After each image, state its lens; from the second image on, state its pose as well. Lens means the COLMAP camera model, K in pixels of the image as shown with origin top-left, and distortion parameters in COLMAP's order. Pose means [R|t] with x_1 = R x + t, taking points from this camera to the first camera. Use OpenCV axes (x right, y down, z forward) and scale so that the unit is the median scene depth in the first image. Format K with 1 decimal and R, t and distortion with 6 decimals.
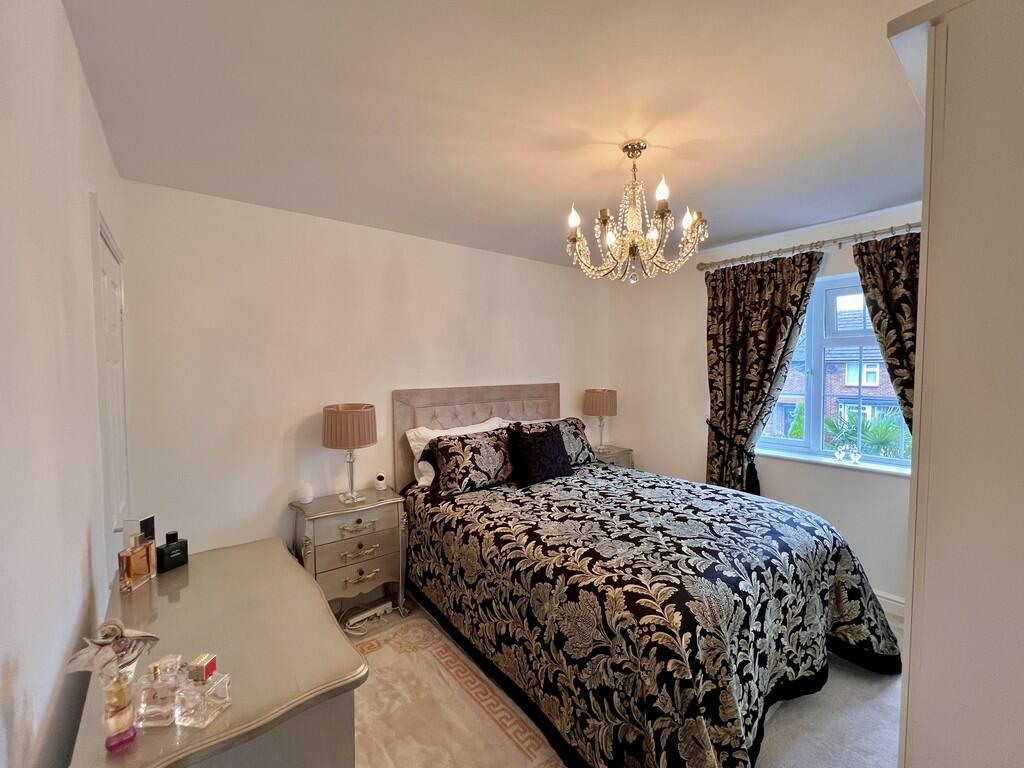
lens RADIAL K [[416.9, 0, 512.0], [0, 416.9, 384.0], [0, 0, 1]] dist [-0.000361, 0.000083]
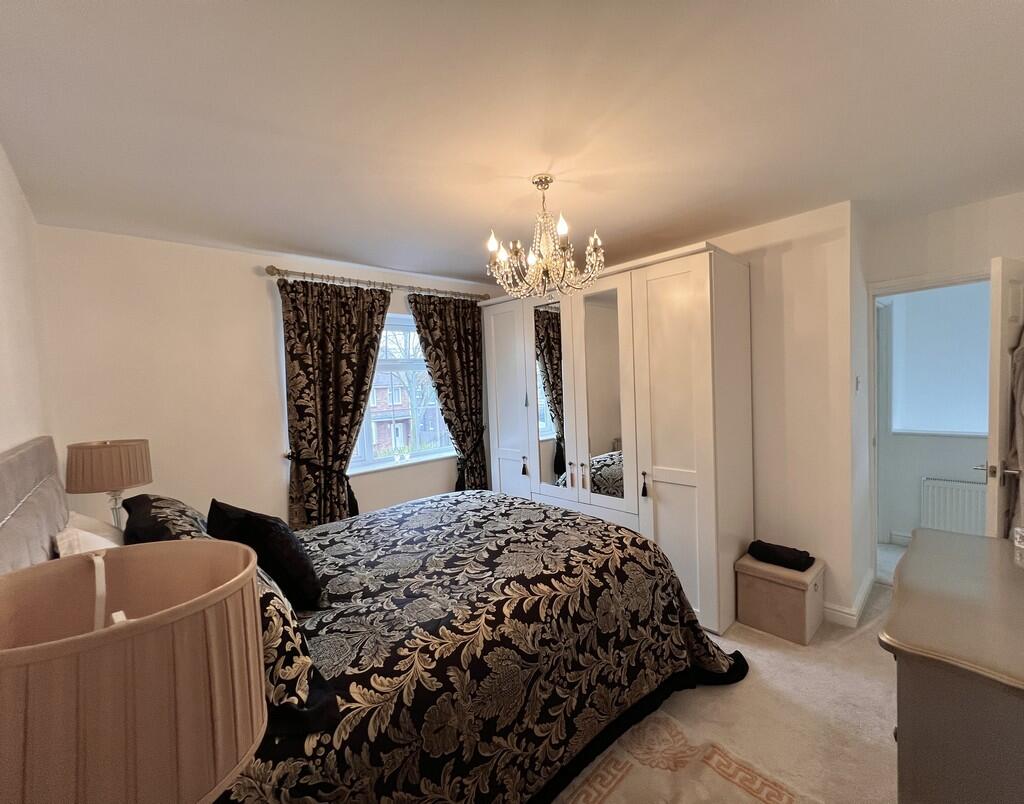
lens RADIAL K [[435.4, 0, 512.0], [0, 435.4, 402.0], [0, 0, 1]] dist [0.000742, 0.000024]
pose [[-0.067006, -0.034382, 0.997160, -0.690501], [0.090251, 0.995100, 0.040375, -0.022861], [-0.993662, 0.092700, -0.063574, 0.935409]]
